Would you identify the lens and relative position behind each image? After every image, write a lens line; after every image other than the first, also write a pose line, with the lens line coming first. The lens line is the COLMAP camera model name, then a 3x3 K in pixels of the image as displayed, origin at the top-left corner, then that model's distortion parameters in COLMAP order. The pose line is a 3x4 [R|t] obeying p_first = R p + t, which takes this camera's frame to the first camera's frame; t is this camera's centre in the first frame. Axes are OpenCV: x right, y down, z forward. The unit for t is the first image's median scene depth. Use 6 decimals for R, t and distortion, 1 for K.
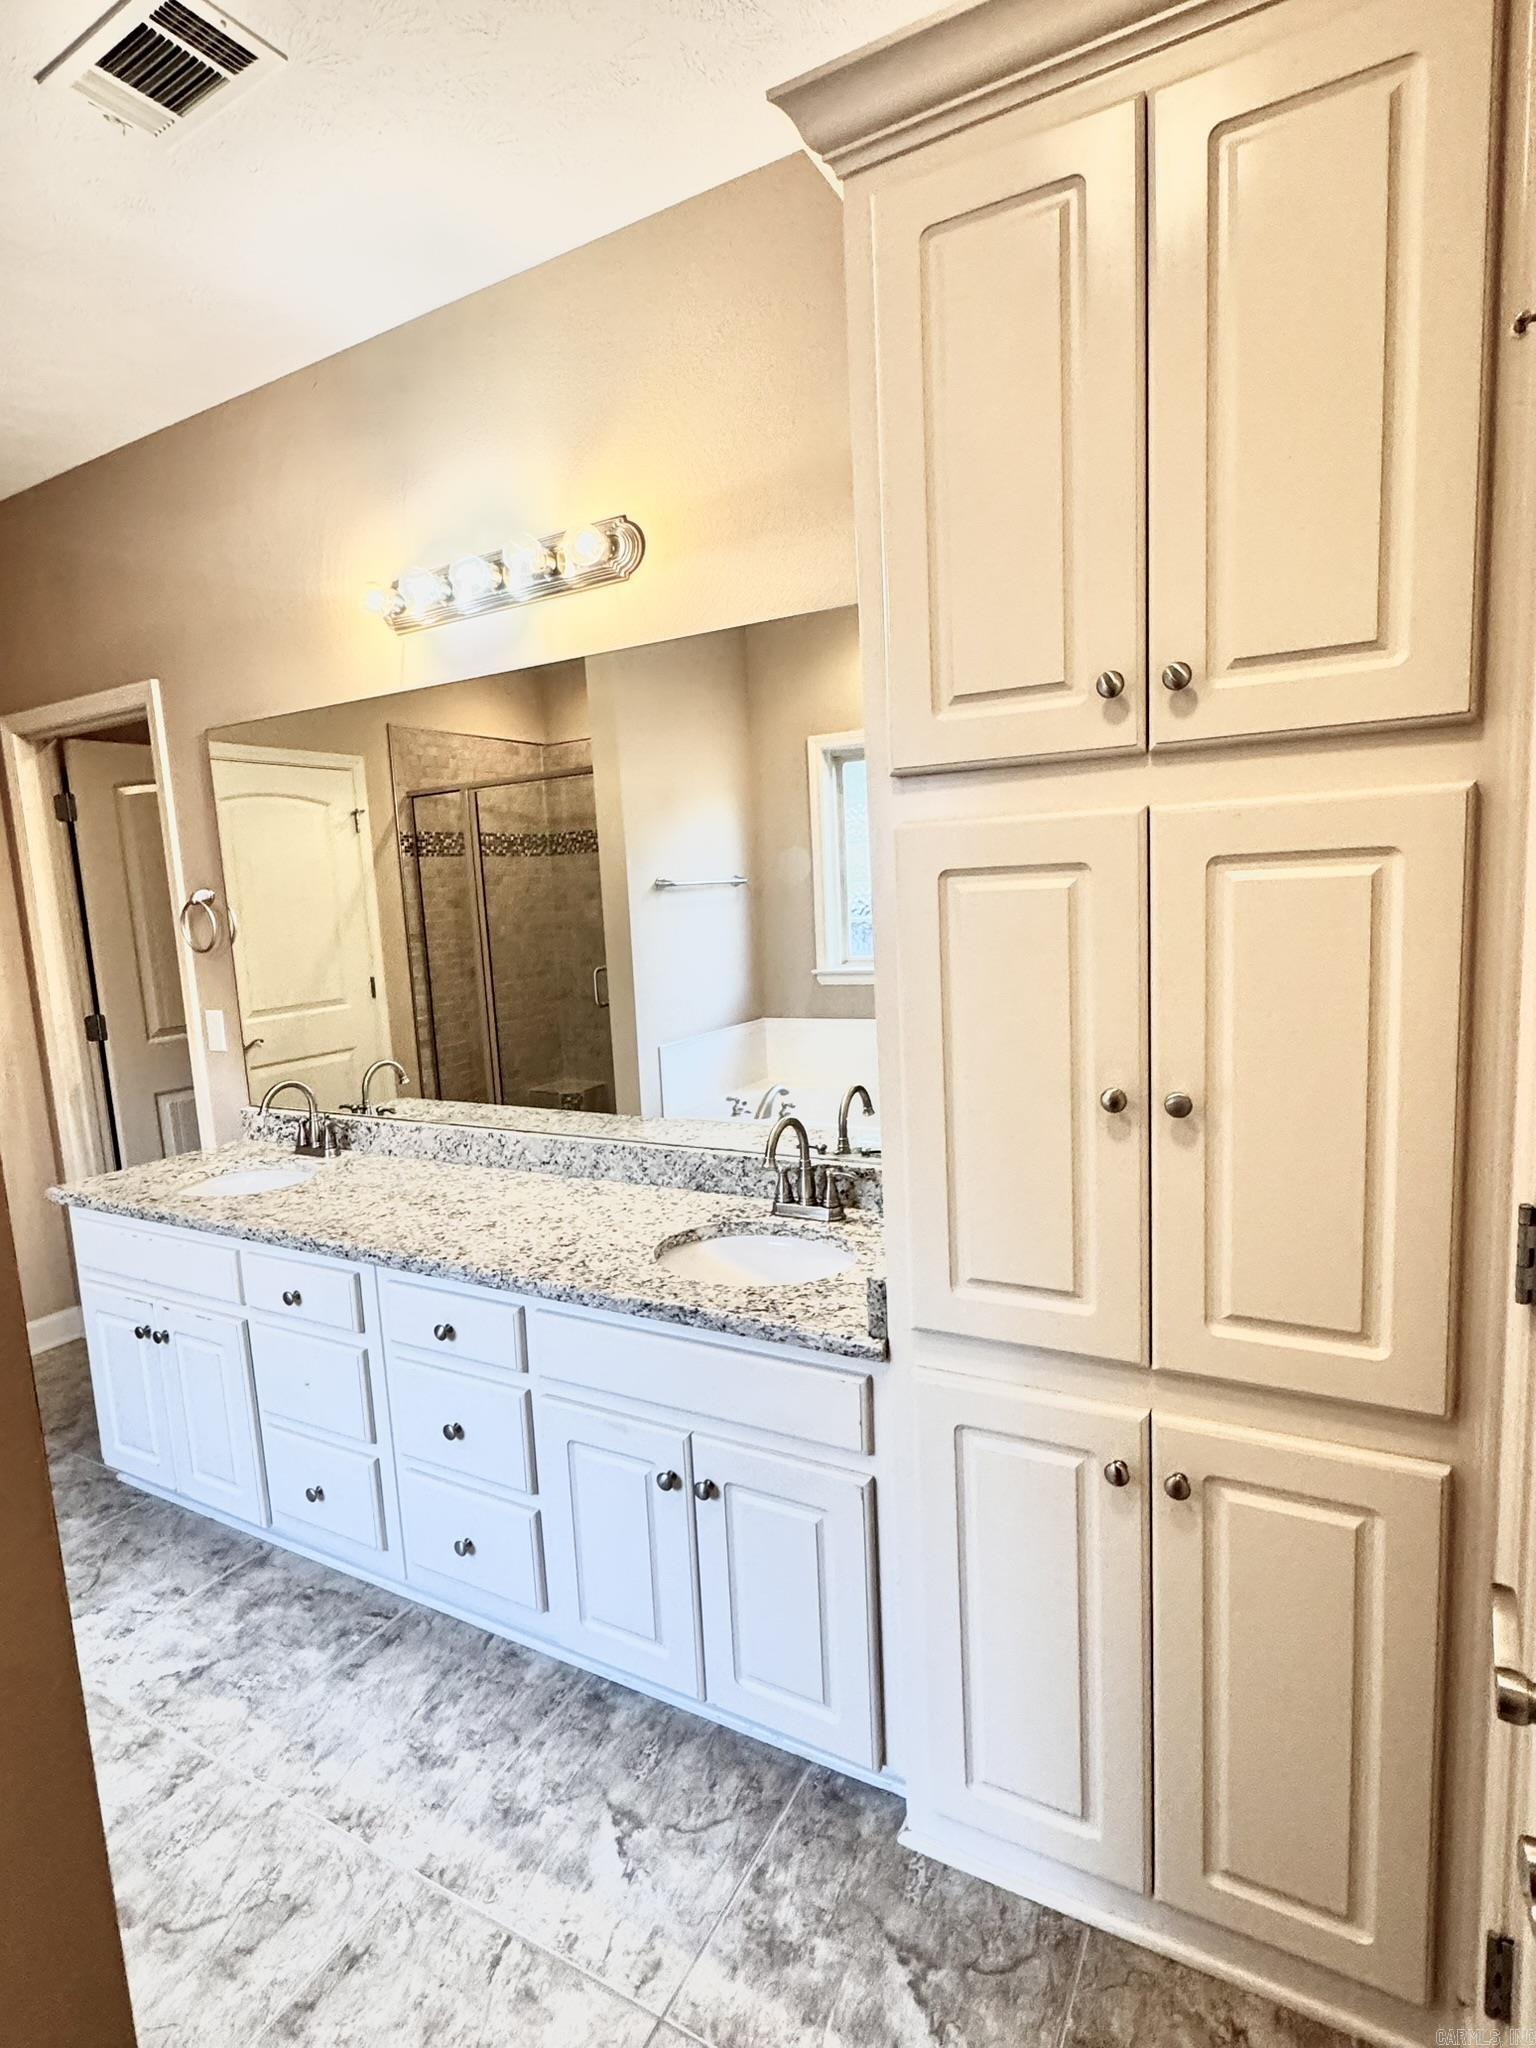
lens RADIAL K [[1029.3, 0, 738.4], [0, 1029.3, 1021.9], [0, 0, 1]] dist [-0.002485, -0.000718]
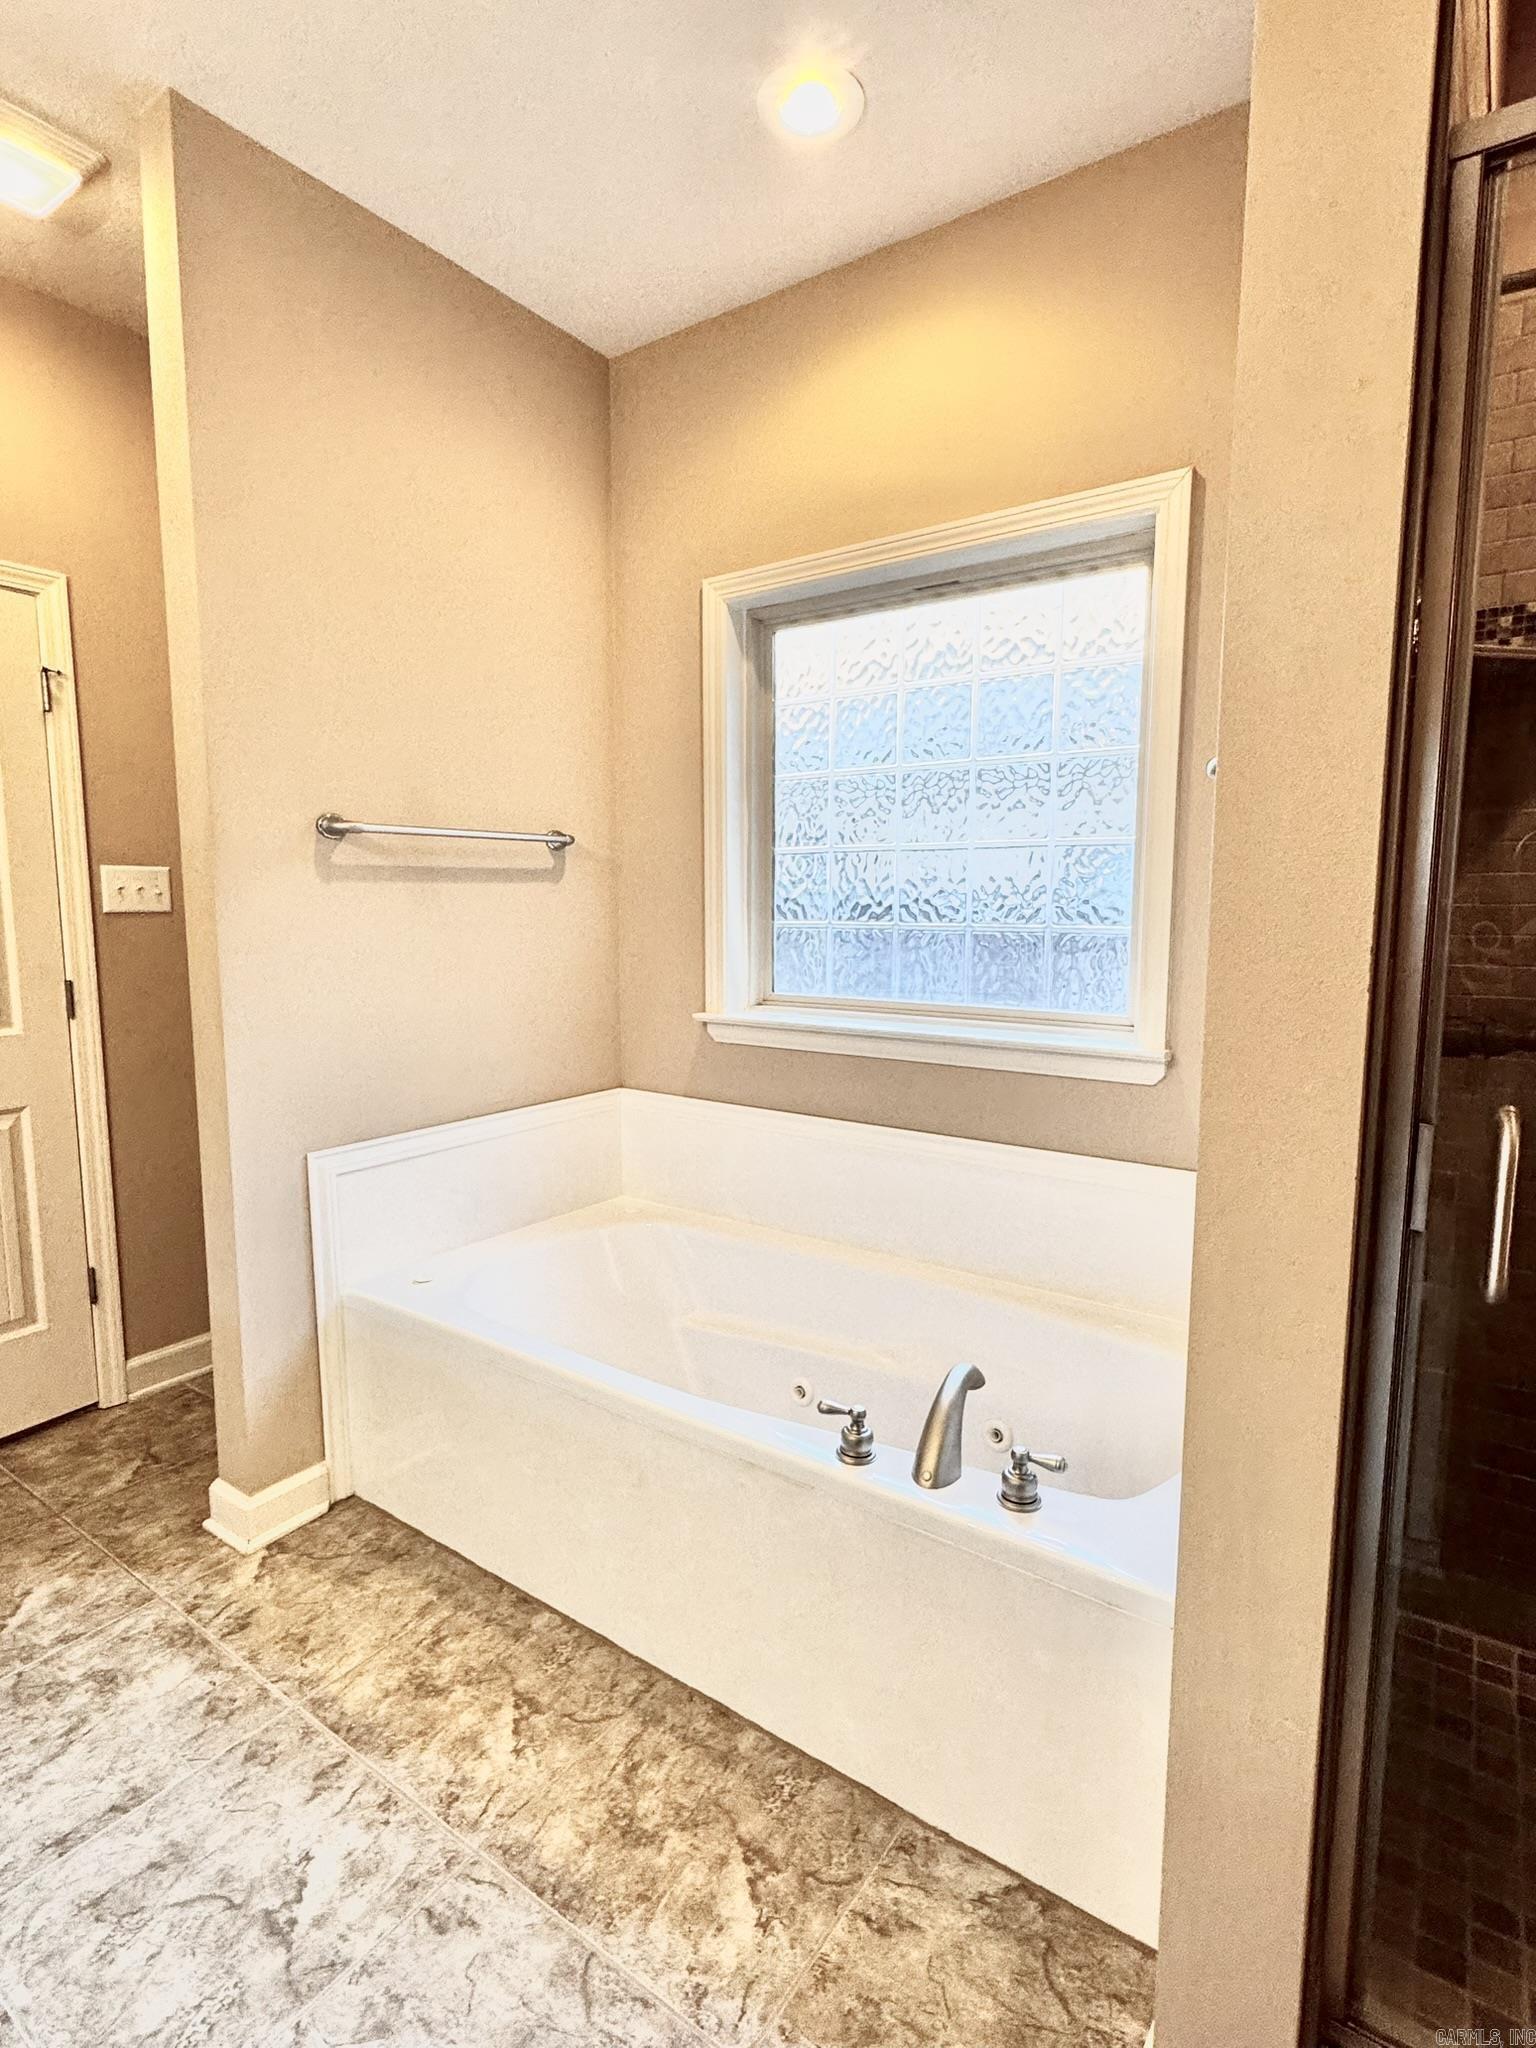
lens RADIAL K [[1039.9, 0, 761.3], [0, 1039.9, 1020.3], [0, 0, 1]] dist [-0.000818, -0.000811]
pose [[-0.993231, 0.038321, 0.109652, -0.844335], [0.063550, 0.969473, 0.236821, -0.055189], [-0.097230, 0.242186, -0.965346, 1.205090]]
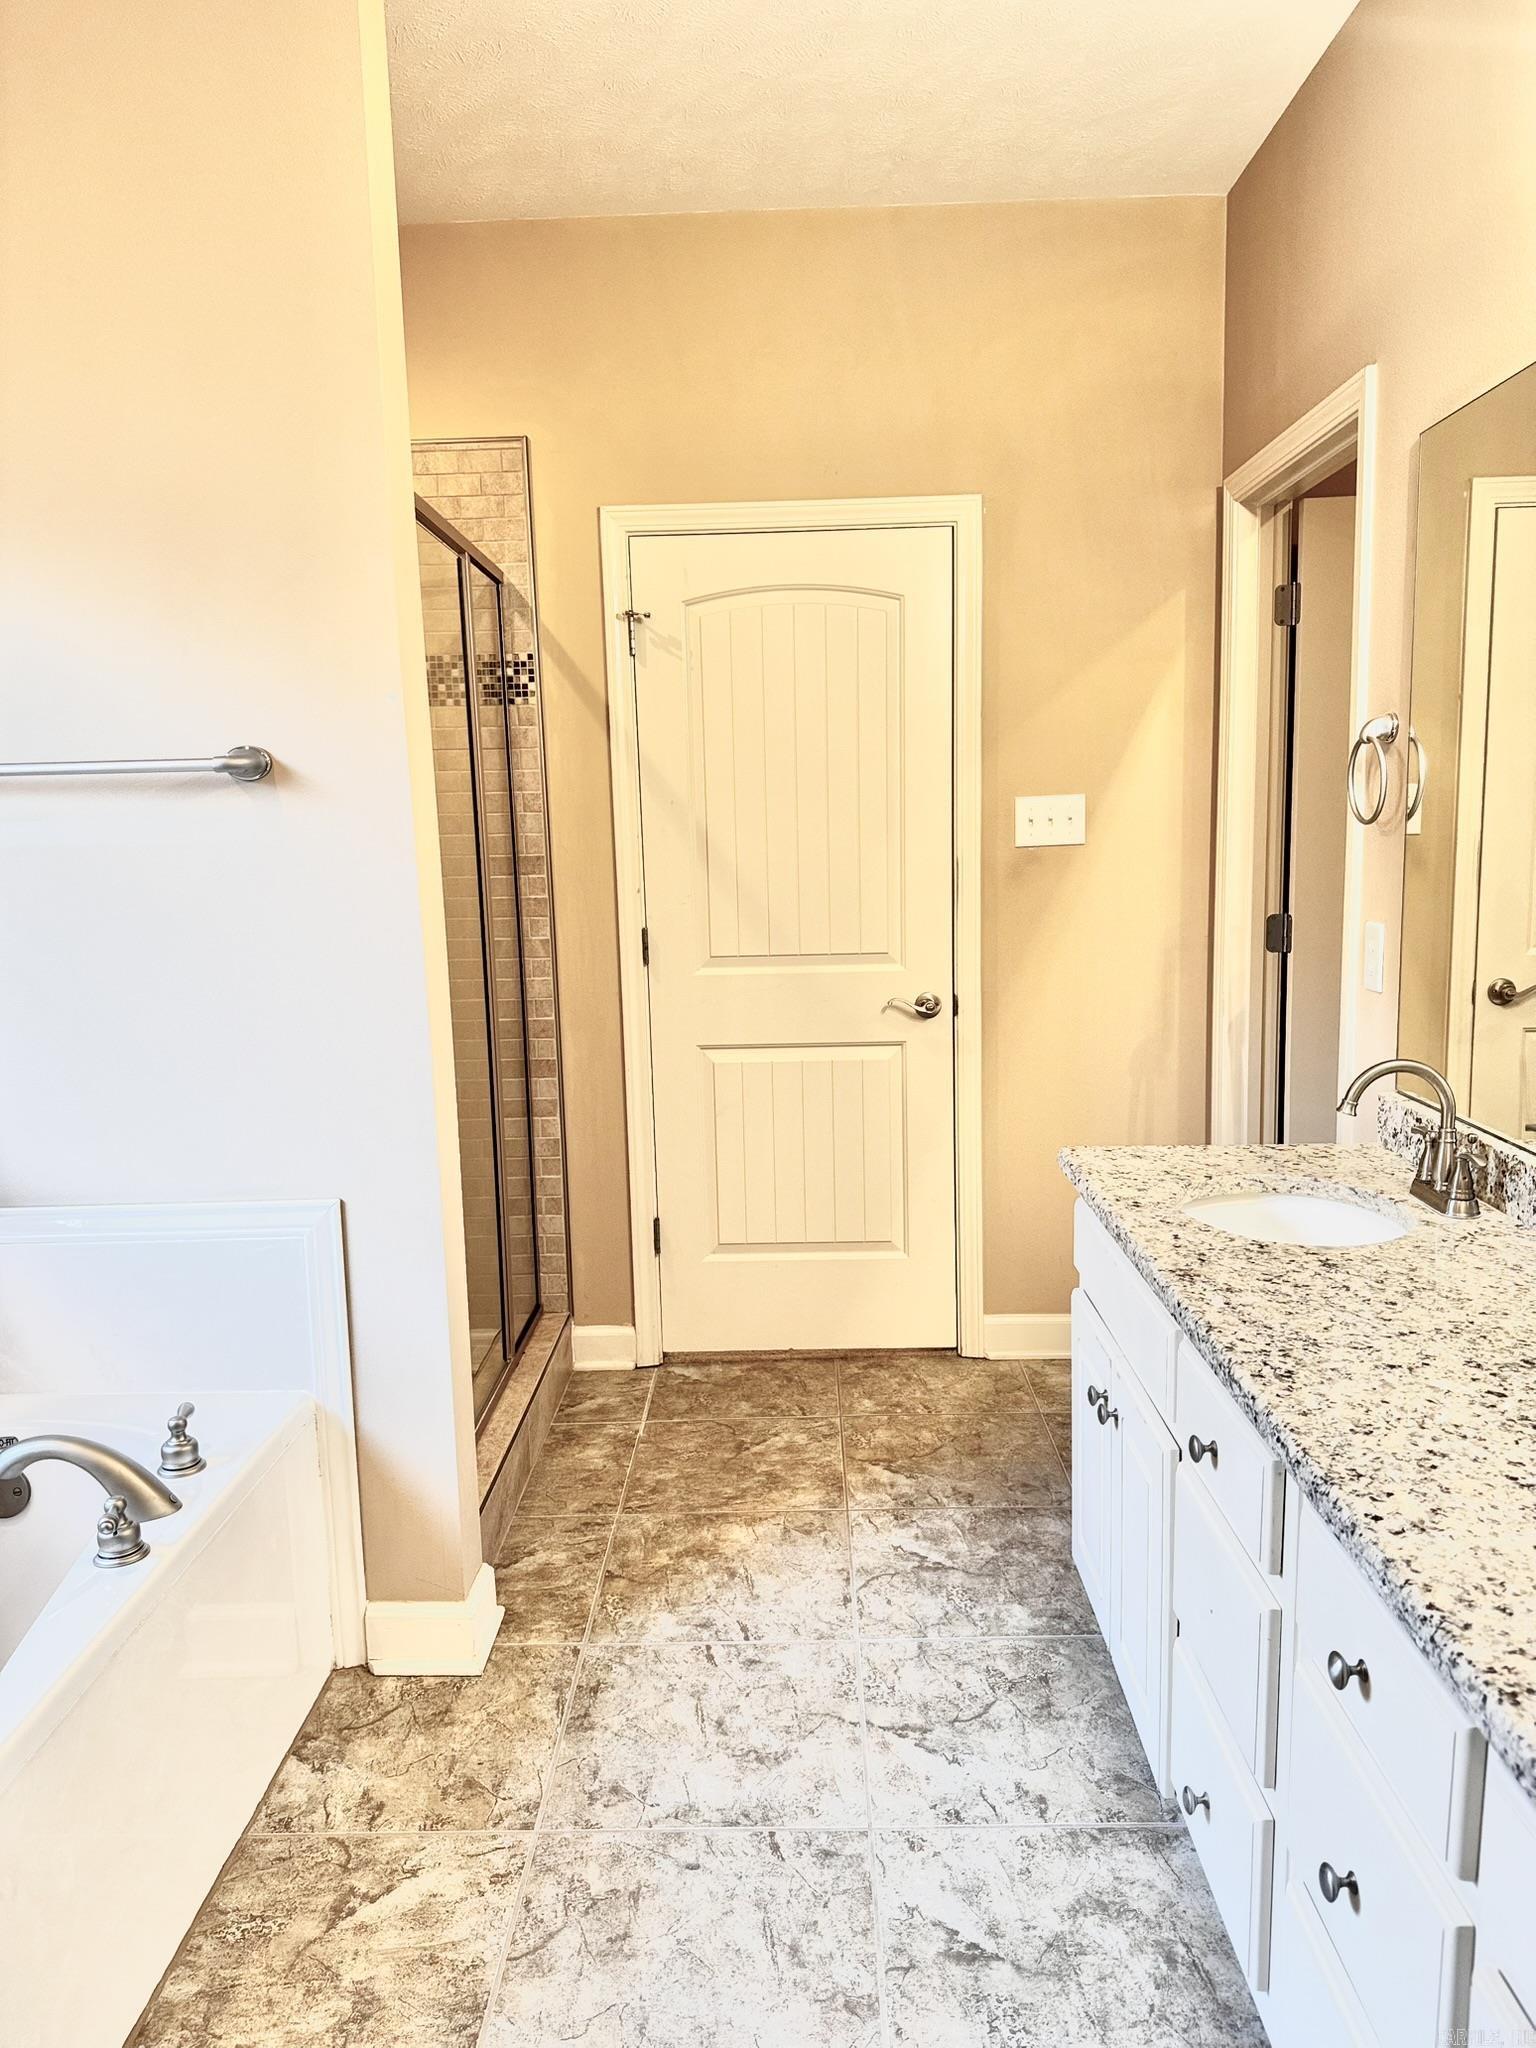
lens RADIAL K [[1434.1, 0, 777.4], [0, 1434.1, 1024.2], [0, 0, 1]] dist [0.038462, -0.060083]
pose [[0.479434, 0.163053, -0.862297, 0.085228], [-0.112222, 0.985912, 0.124032, -0.026273], [0.870373, 0.037304, 0.490978, 0.427122]]
